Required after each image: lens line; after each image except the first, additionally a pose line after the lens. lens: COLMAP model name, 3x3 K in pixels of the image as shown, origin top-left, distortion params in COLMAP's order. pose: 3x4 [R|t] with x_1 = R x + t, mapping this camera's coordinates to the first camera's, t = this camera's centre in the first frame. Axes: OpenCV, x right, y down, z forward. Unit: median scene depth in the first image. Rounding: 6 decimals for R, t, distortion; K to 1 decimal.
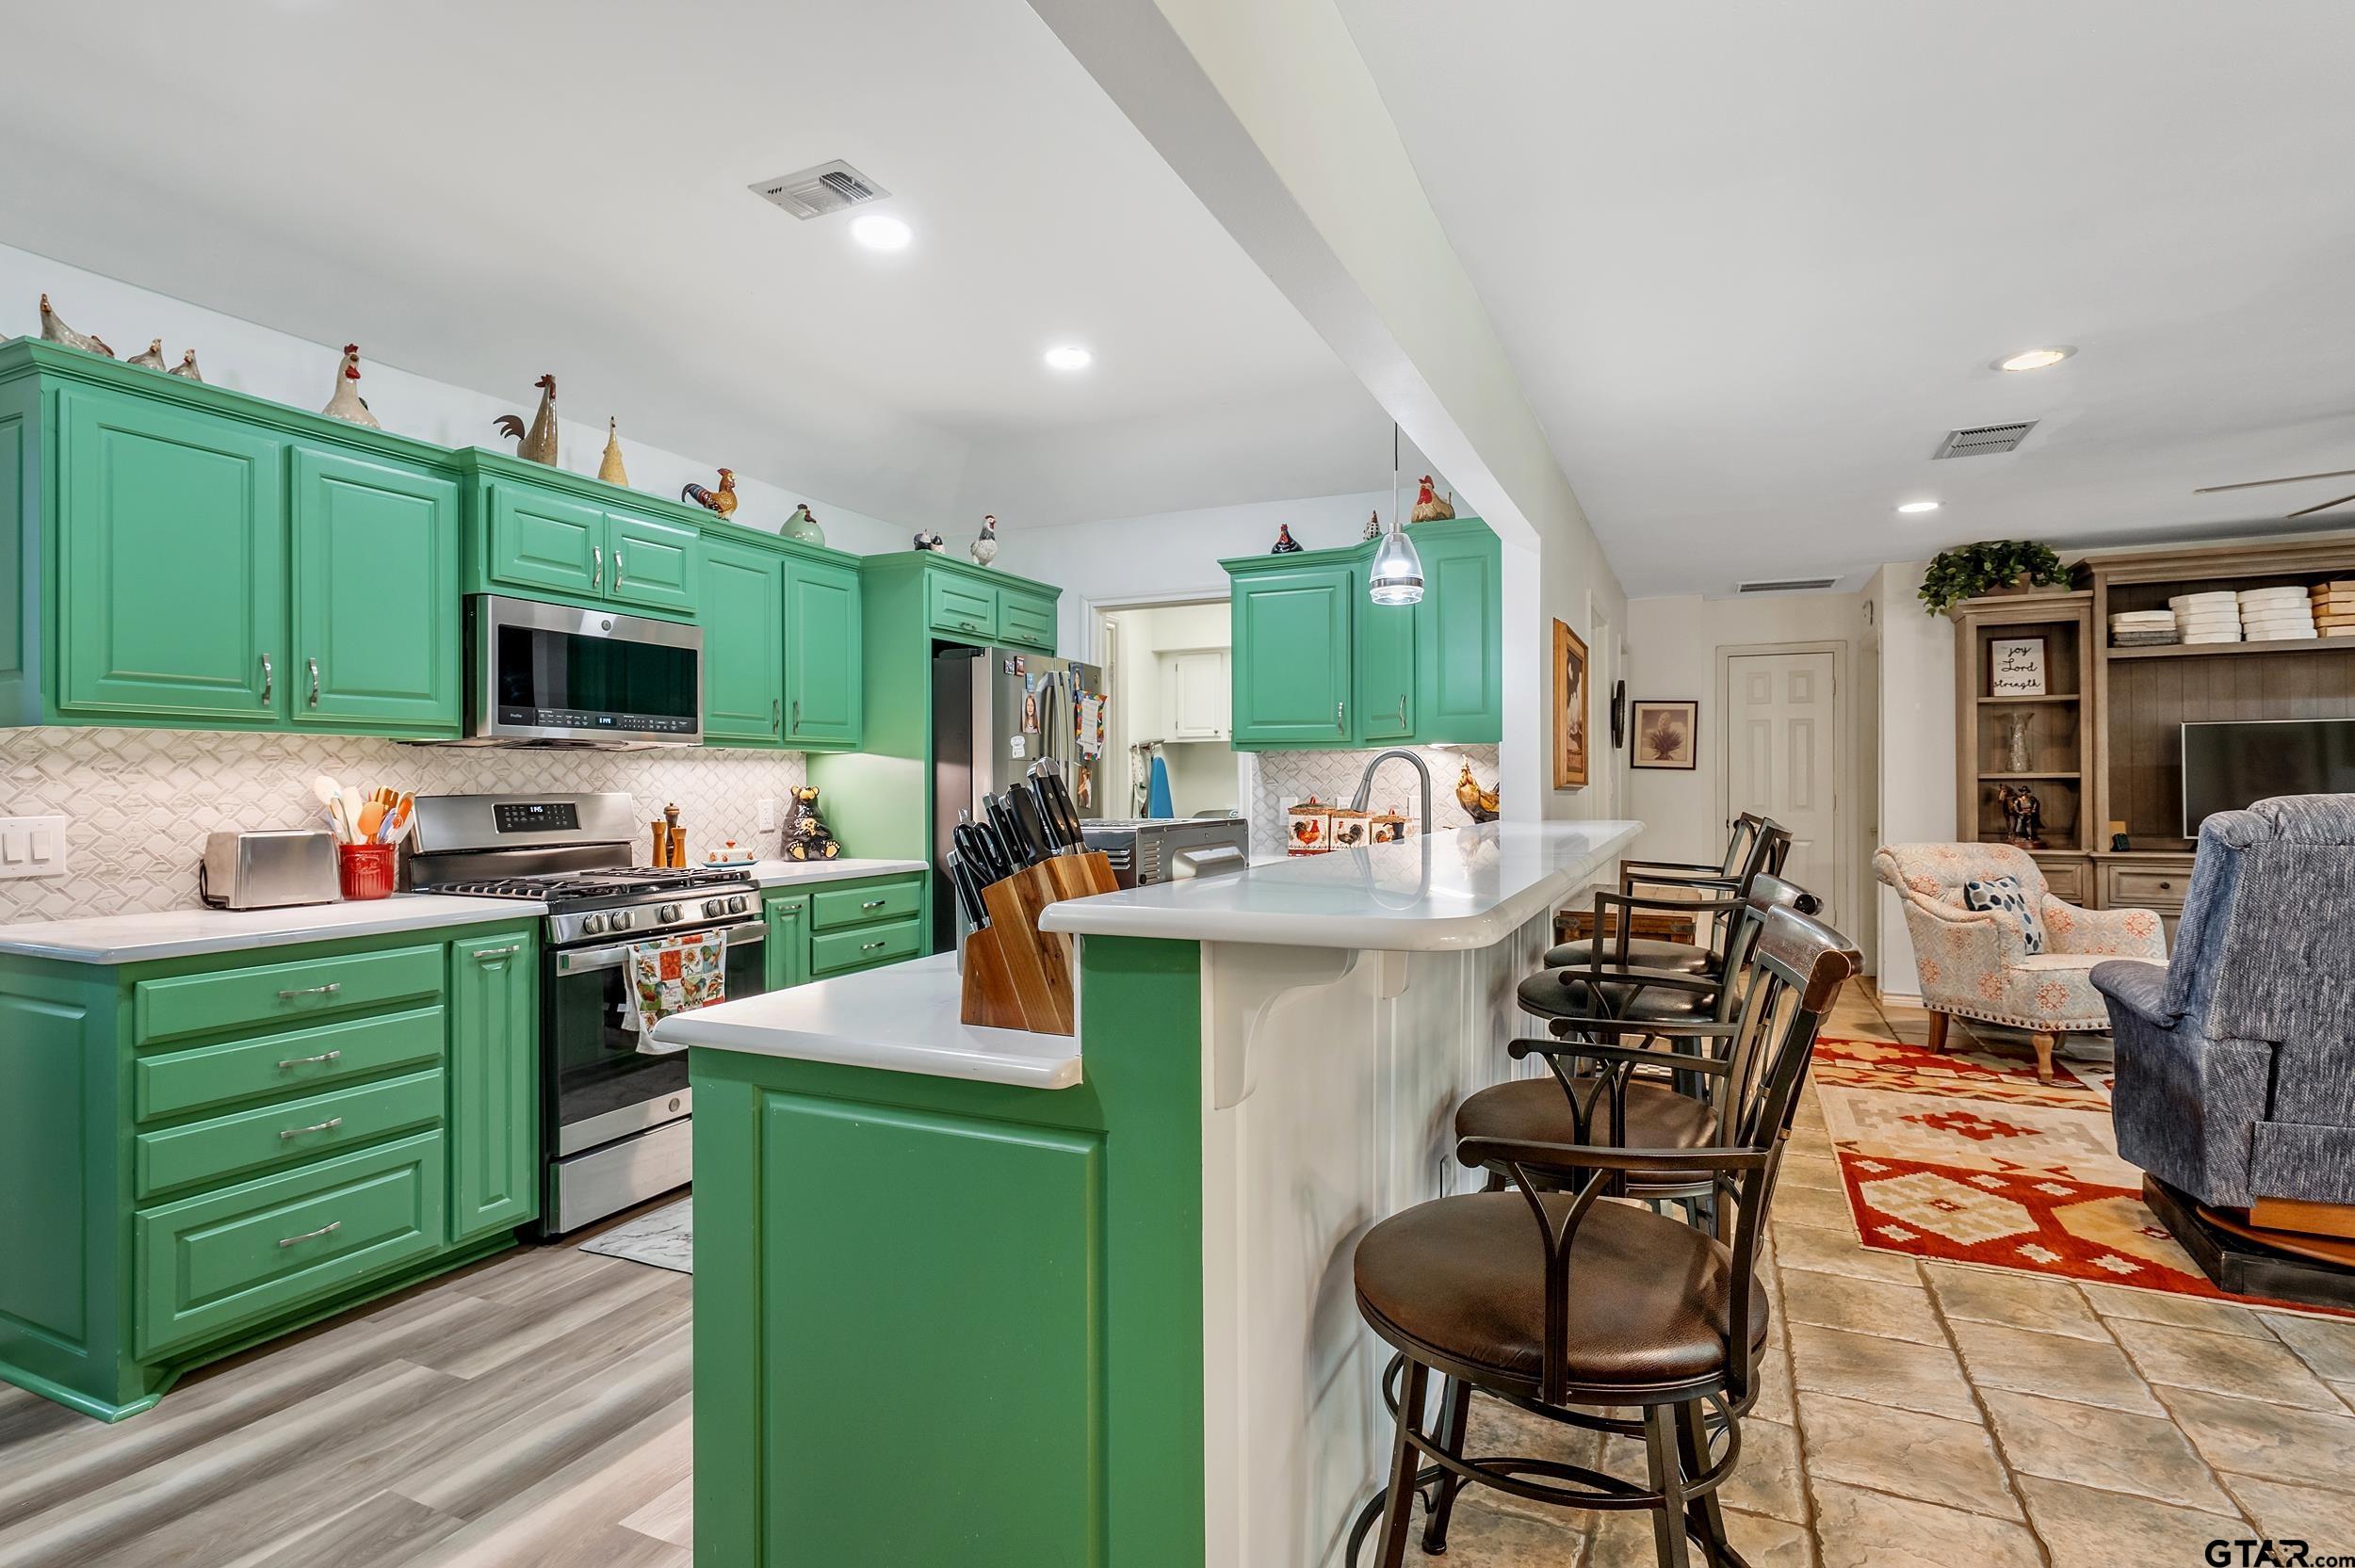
lens RADIAL K [[1164.7, 0, 1181.0], [0, 1164.7, 774.3], [0, 0, 1]] dist [0.005729, 0.001229]
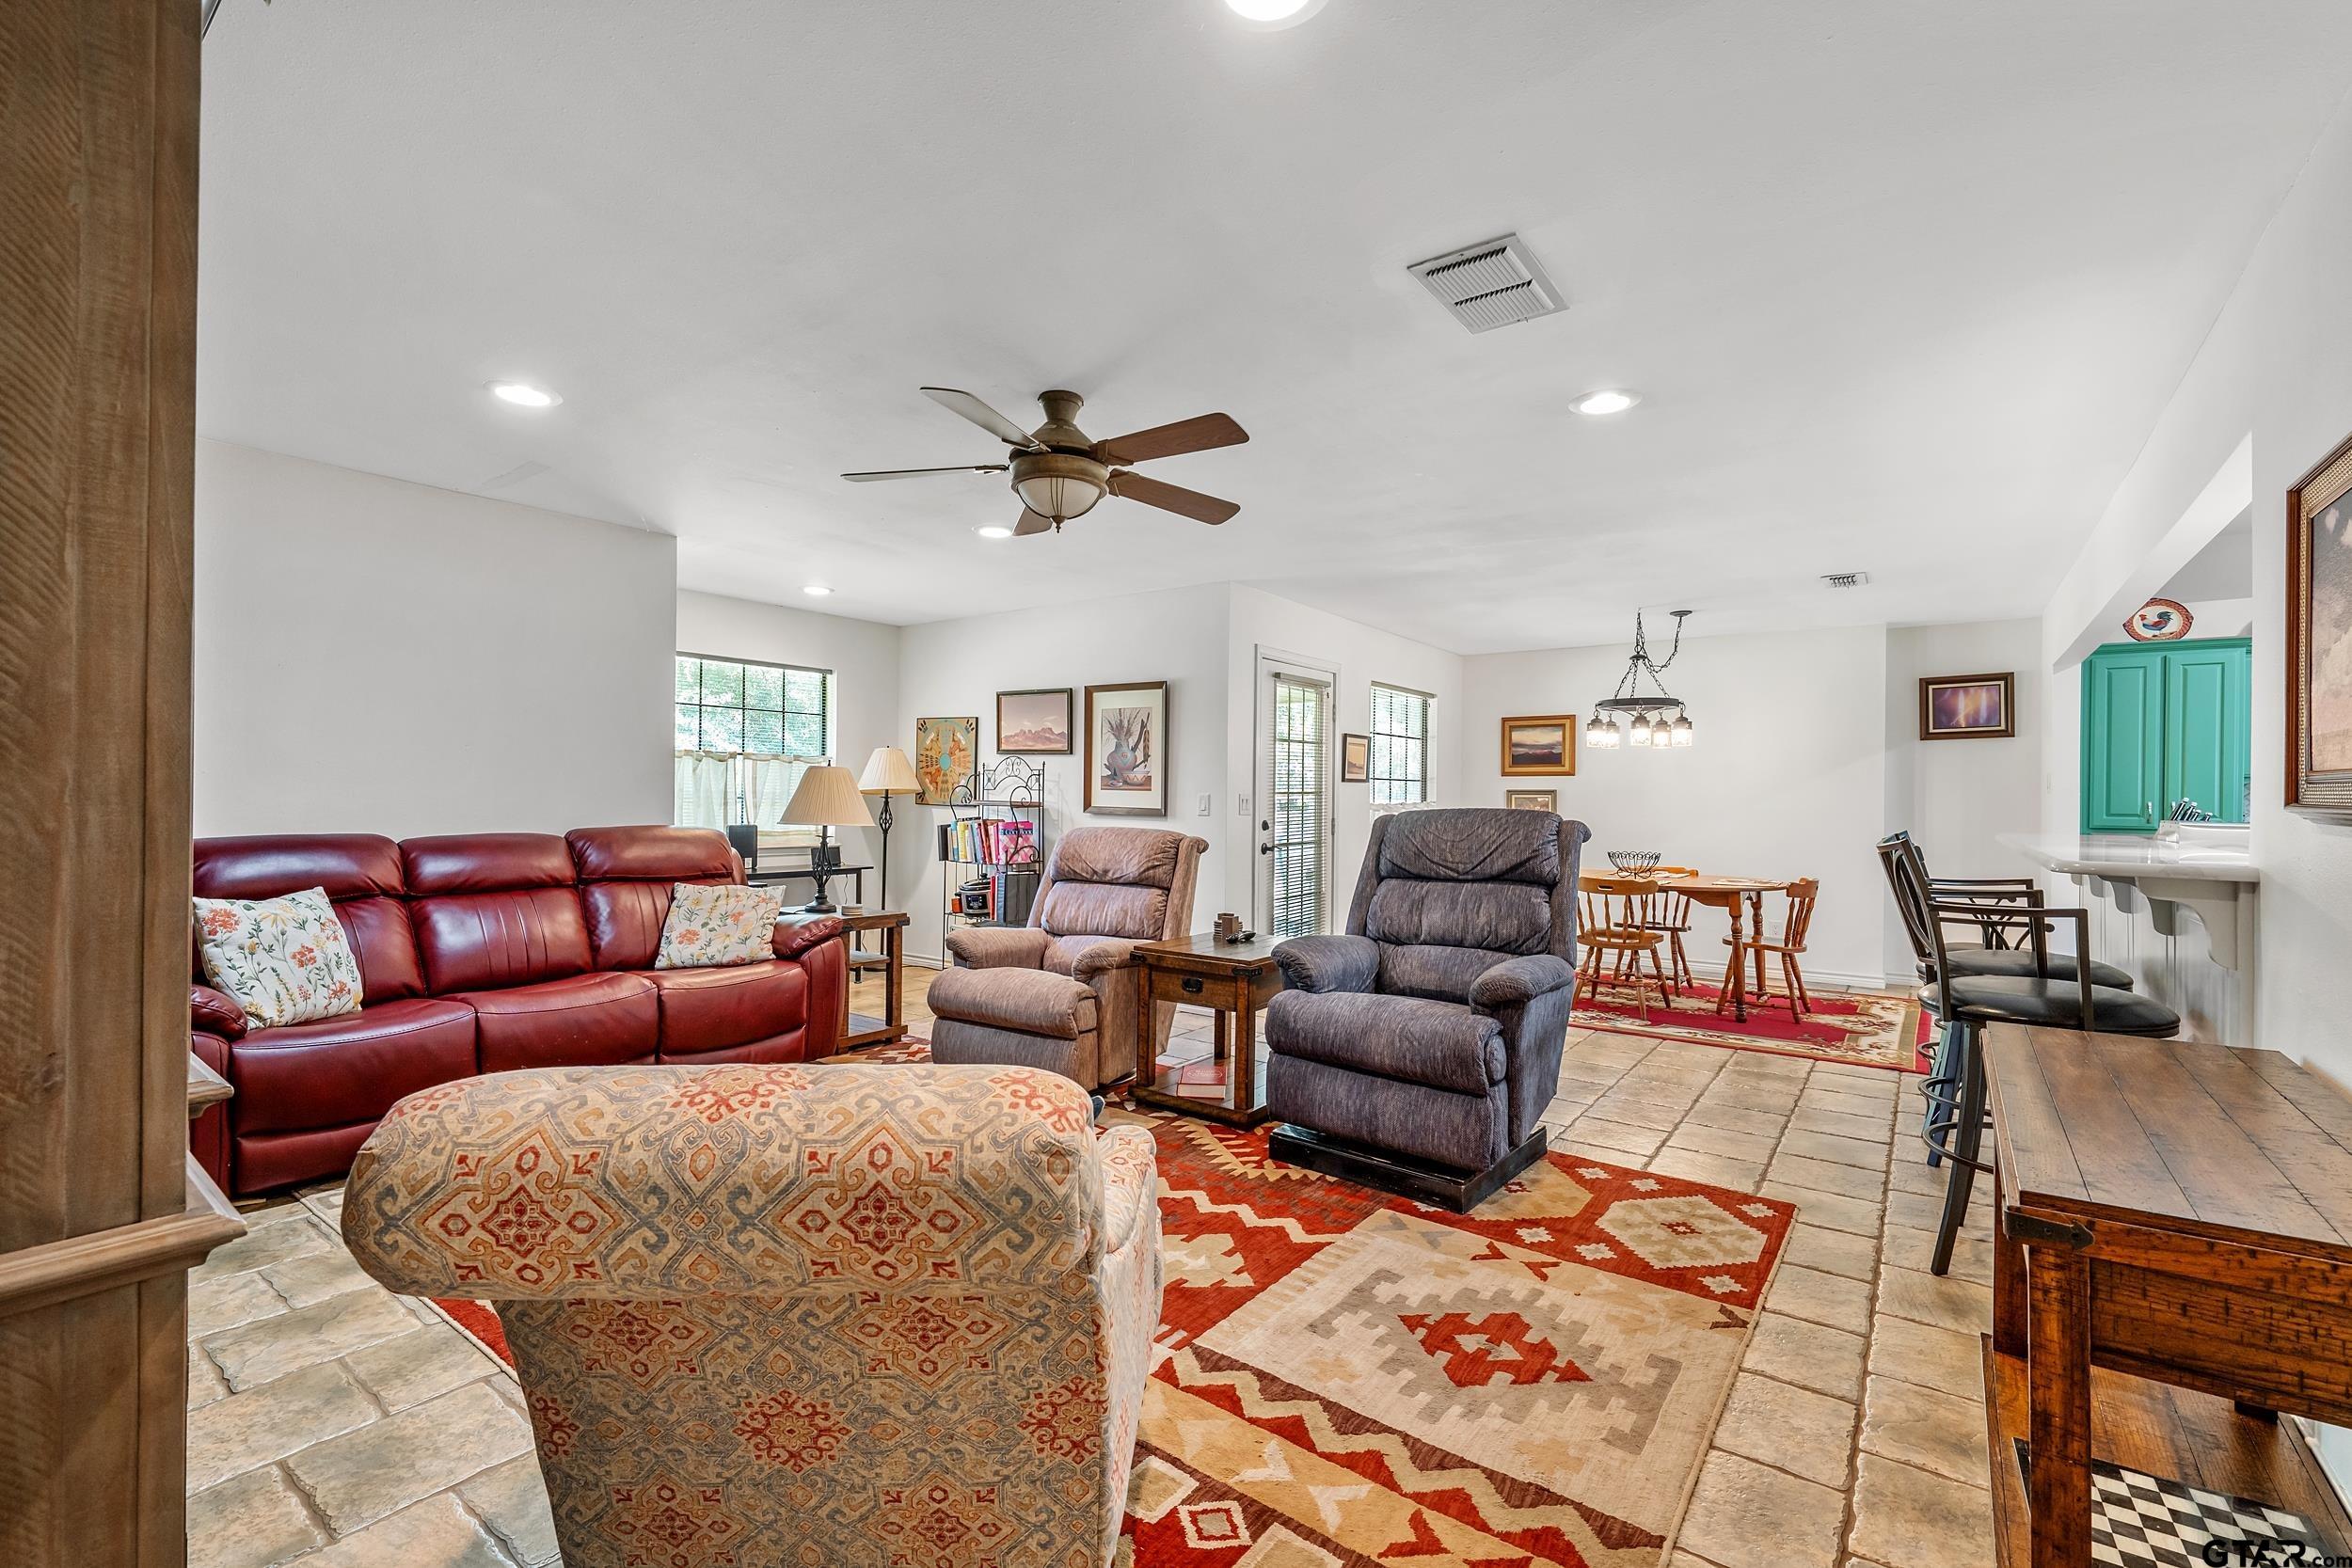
lens RADIAL K [[1014.9, 0, 1179.3], [0, 1014.9, 791.8], [0, 0, 1]] dist [-0.000304, -0.000725]
pose [[-0.978051, -0.005227, 0.208301, 0.681622], [-0.008242, 0.999873, -0.013609, 0.009724], [-0.208203, -0.015028, -0.977970, 1.479785]]
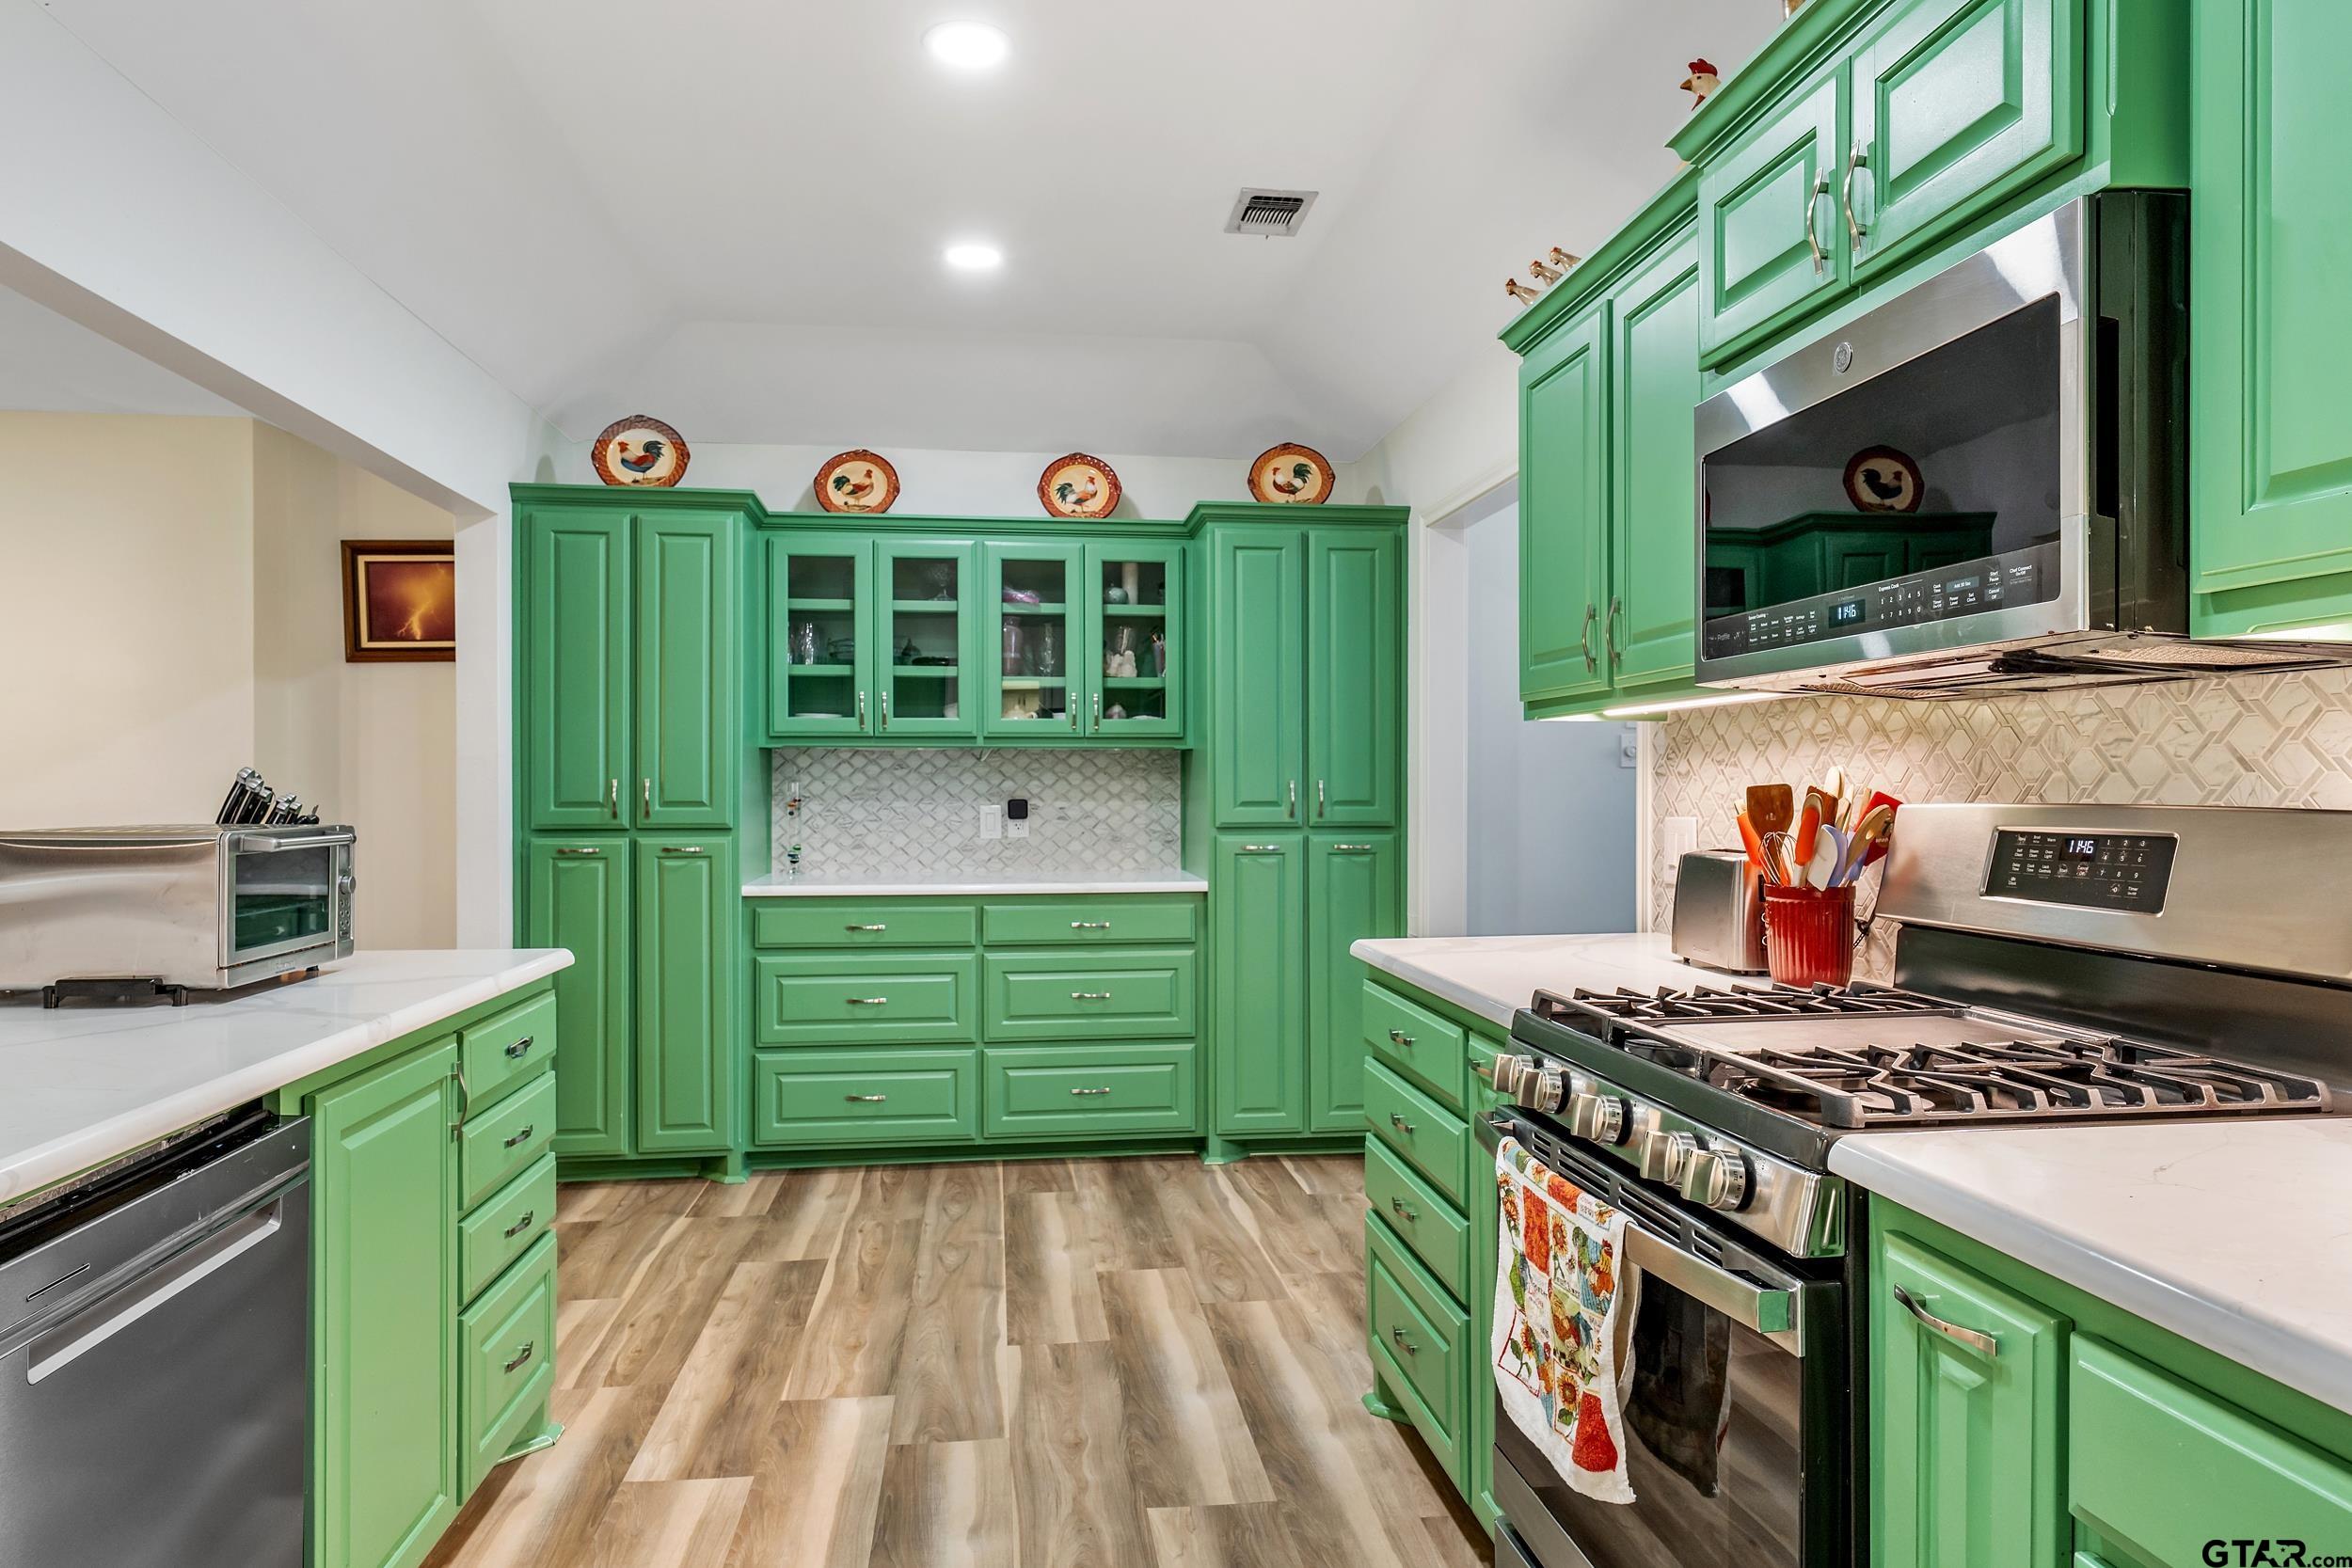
lens RADIAL K [[1495.1, 0, 1172.2], [0, 1495.1, 785.6], [0, 0, 1]] dist [0.000341, 0.001587]
pose [[-0.856642, 0.006925, -0.515865, -0.047838], [0.010094, 0.999943, -0.003338, 0.007660], [0.515812, -0.008066, -0.856664, 1.064682]]
